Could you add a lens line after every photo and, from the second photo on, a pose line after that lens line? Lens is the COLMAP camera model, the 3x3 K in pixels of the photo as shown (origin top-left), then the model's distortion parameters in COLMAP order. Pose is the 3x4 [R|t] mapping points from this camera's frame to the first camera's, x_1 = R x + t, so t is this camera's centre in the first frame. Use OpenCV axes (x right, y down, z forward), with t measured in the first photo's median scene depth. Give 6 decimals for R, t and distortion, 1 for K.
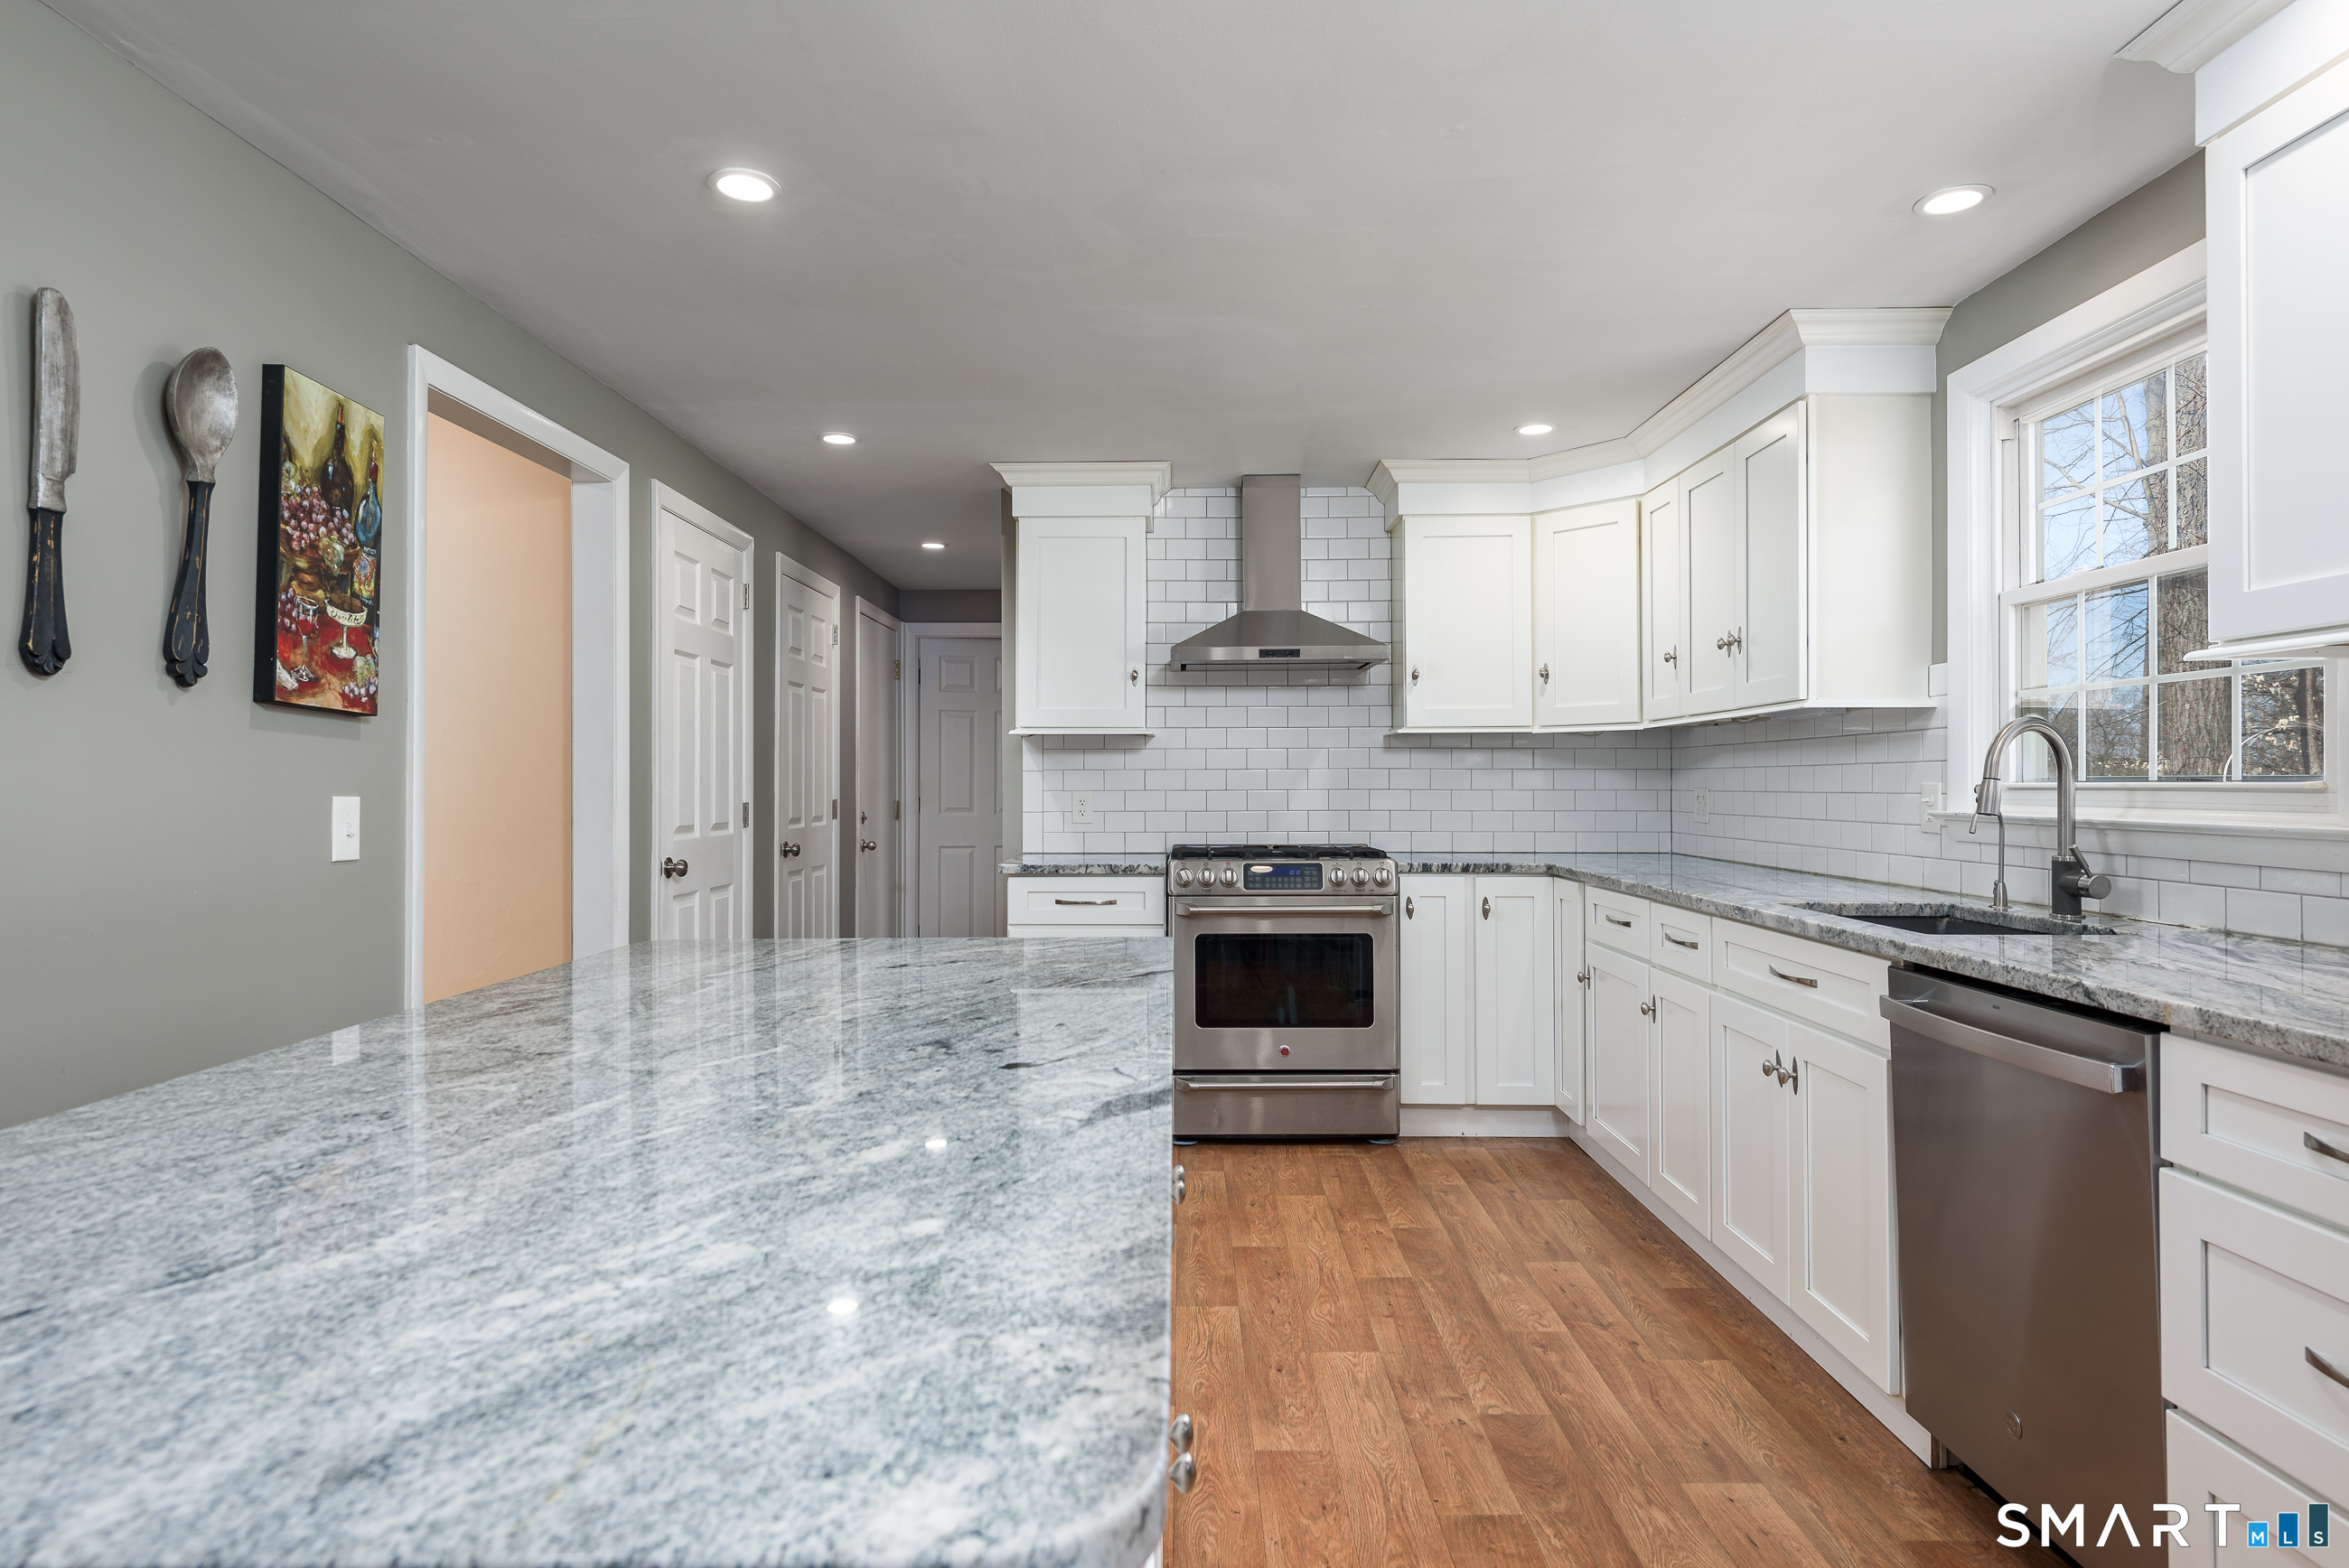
lens RADIAL K [[1281.6, 0, 1174.5], [0, 1281.6, 784.0], [0, 0, 1]] dist [0.031336, -0.021117]
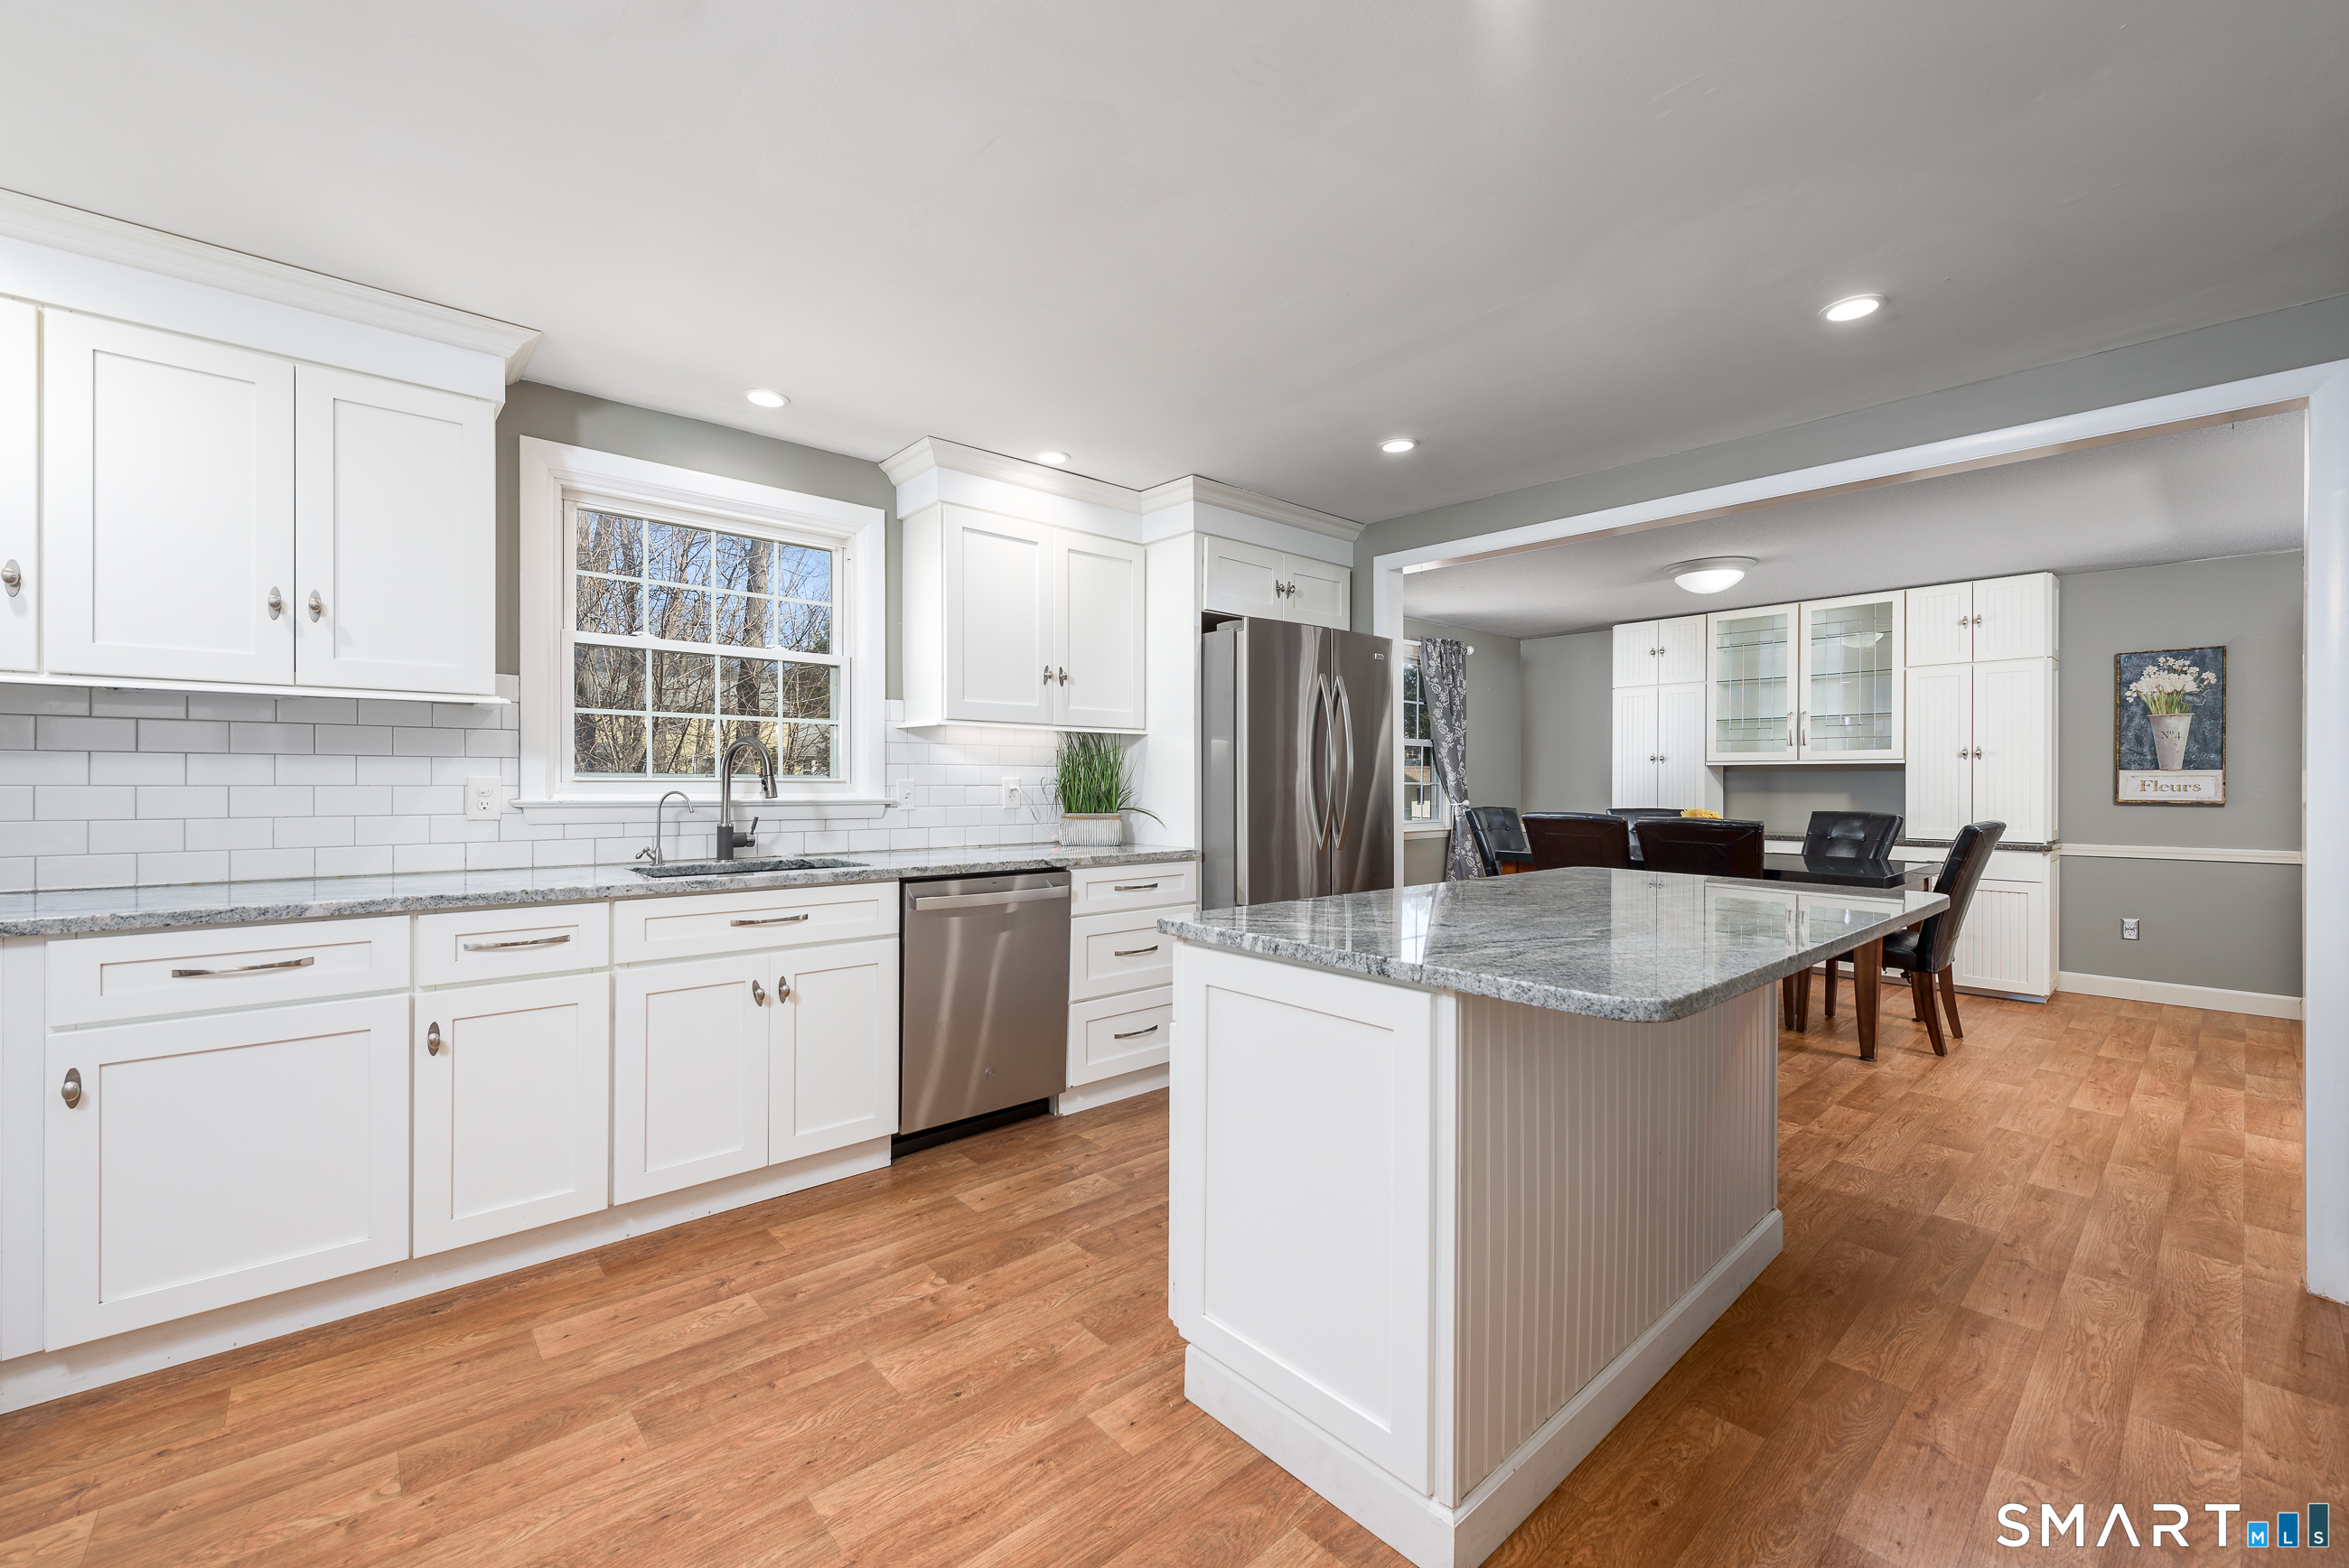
lens RADIAL K [[935.6, 0, 1174.5], [0, 935.6, 784.0], [0, 0, 1]] dist [-0.000272, -0.000043]
pose [[-0.669746, -0.001390, 0.742589, -0.531092], [-0.002593, 0.999997, -0.000466, 0.005398], [-0.742586, -0.002238, -0.669747, 1.332555]]
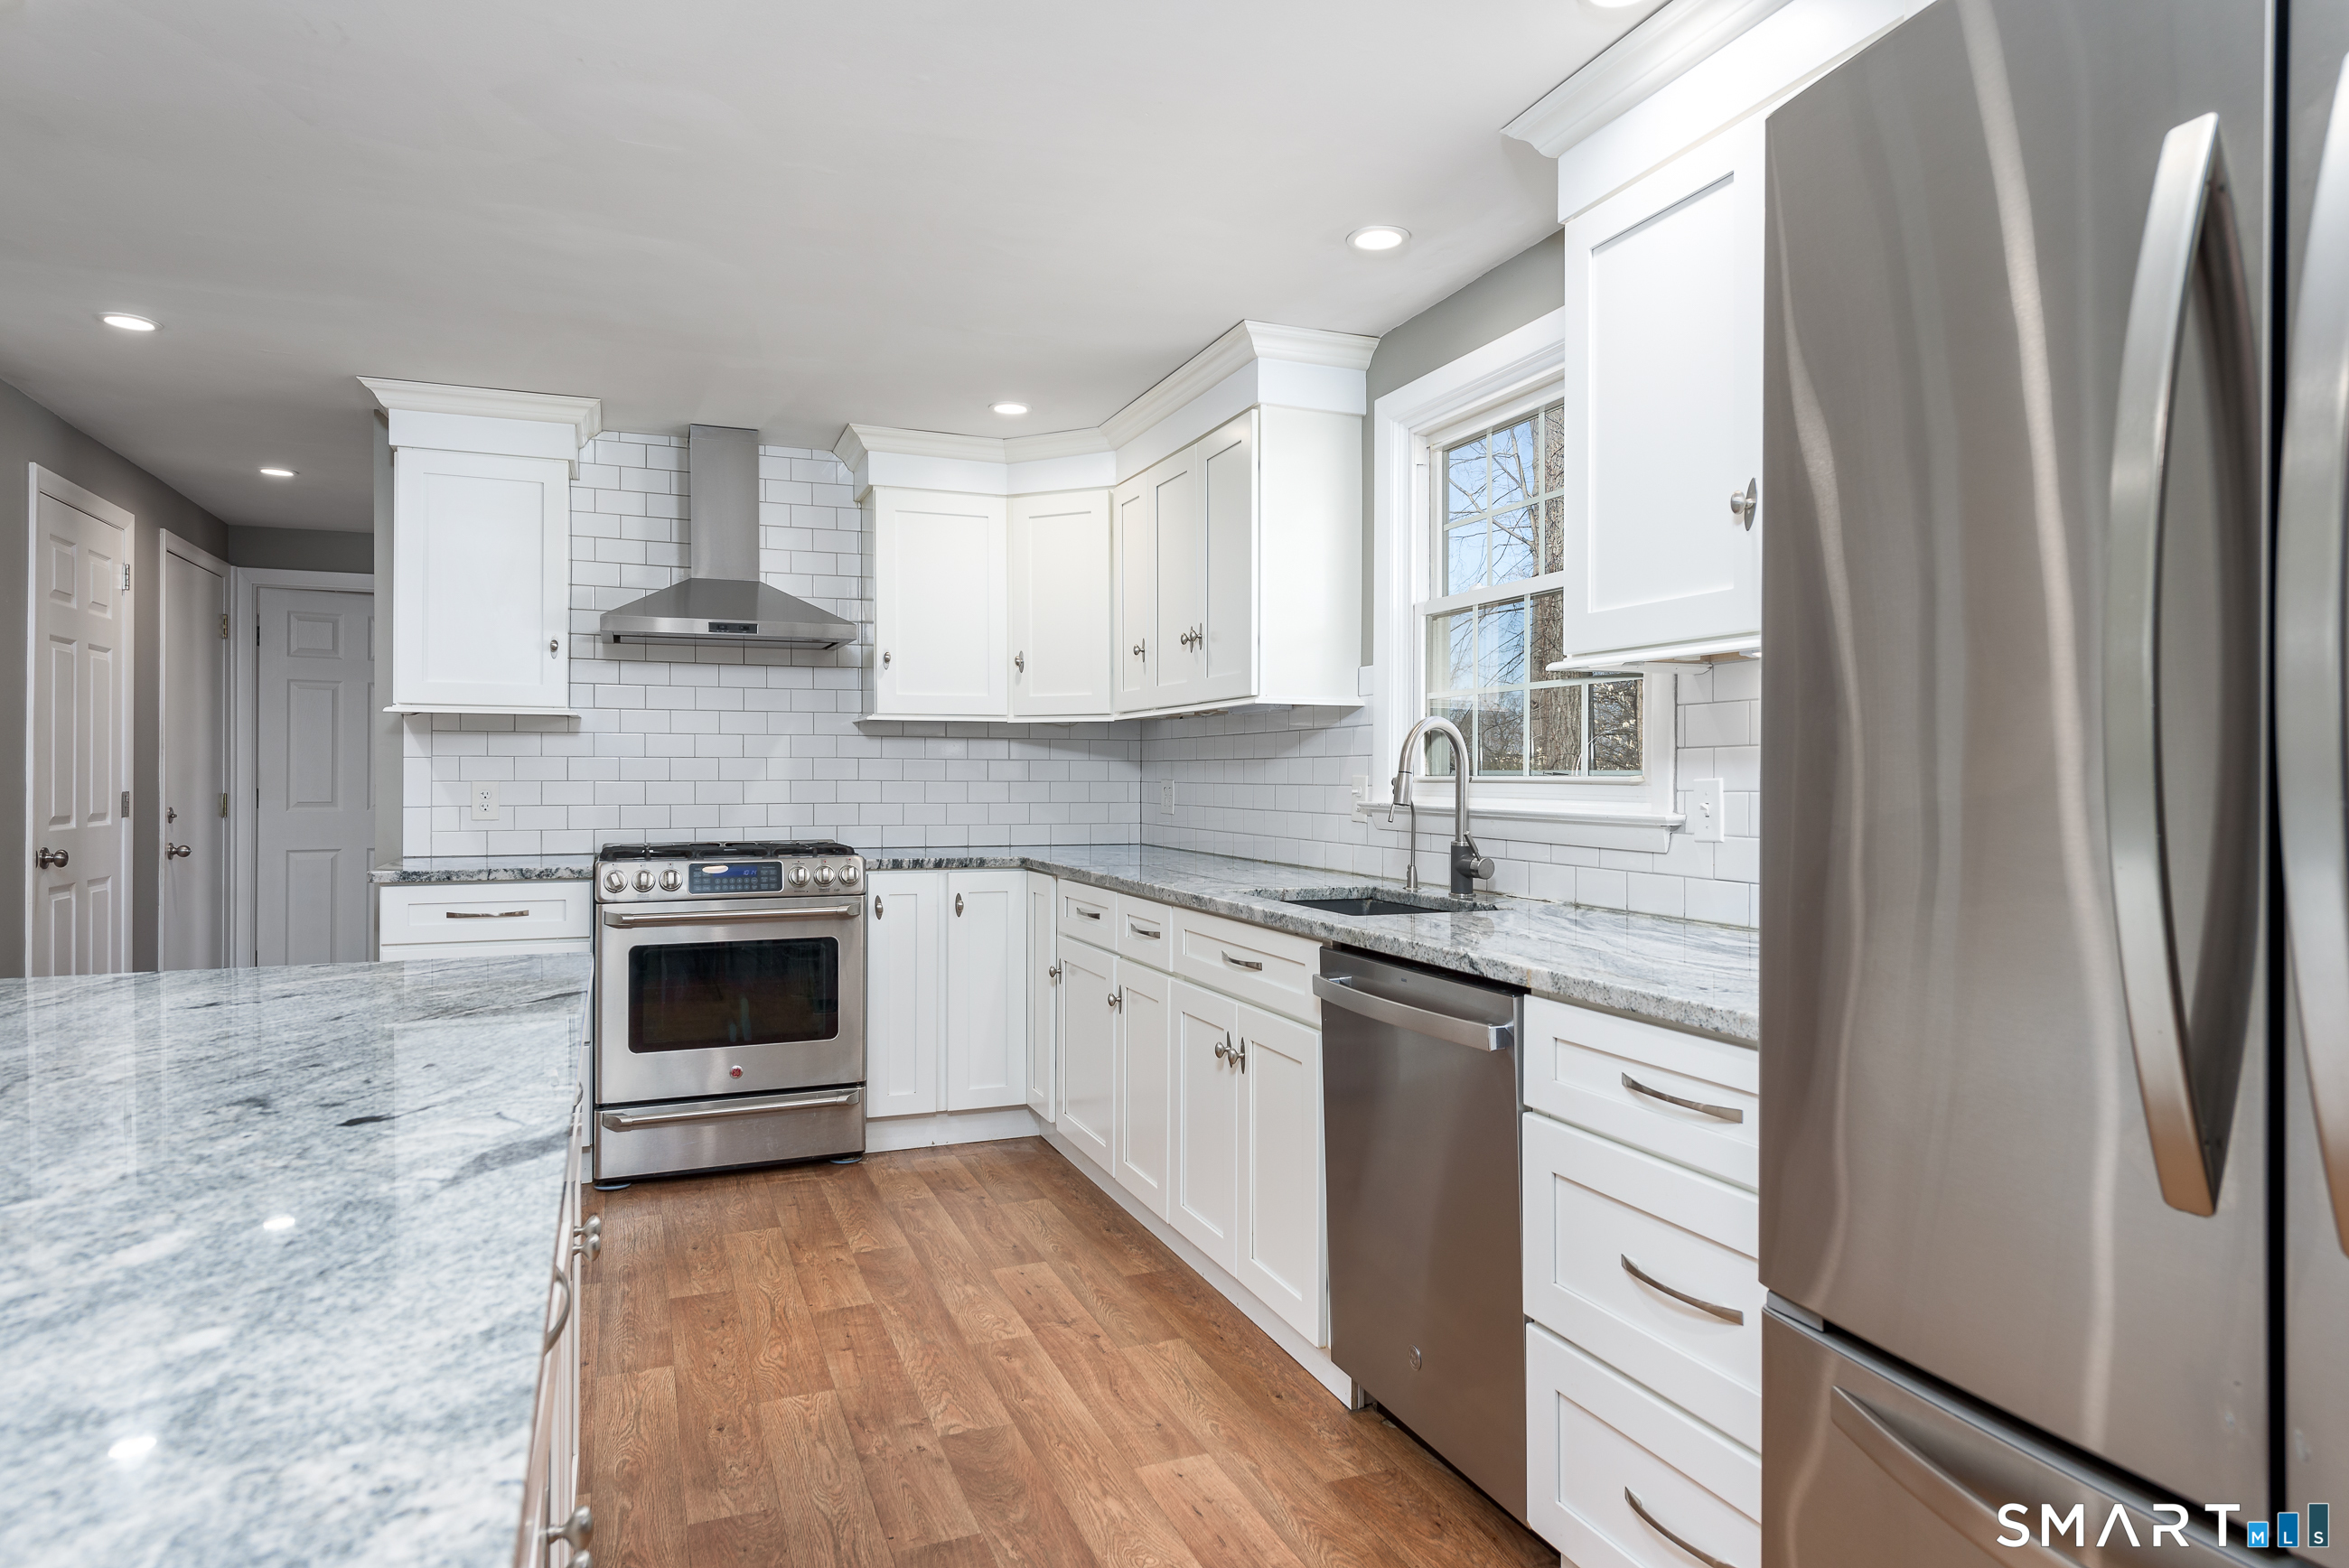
lens RADIAL K [[1362.8, 0, 1174.5], [0, 1362.8, 784.0], [0, 0, 1]] dist [0.031093, -0.020309]
pose [[0.925699, 0.001155, 0.378259, 0.011912], [-0.003830, 0.999973, 0.006321, -0.000580], [-0.378242, -0.007300, 0.925678, 0.000858]]
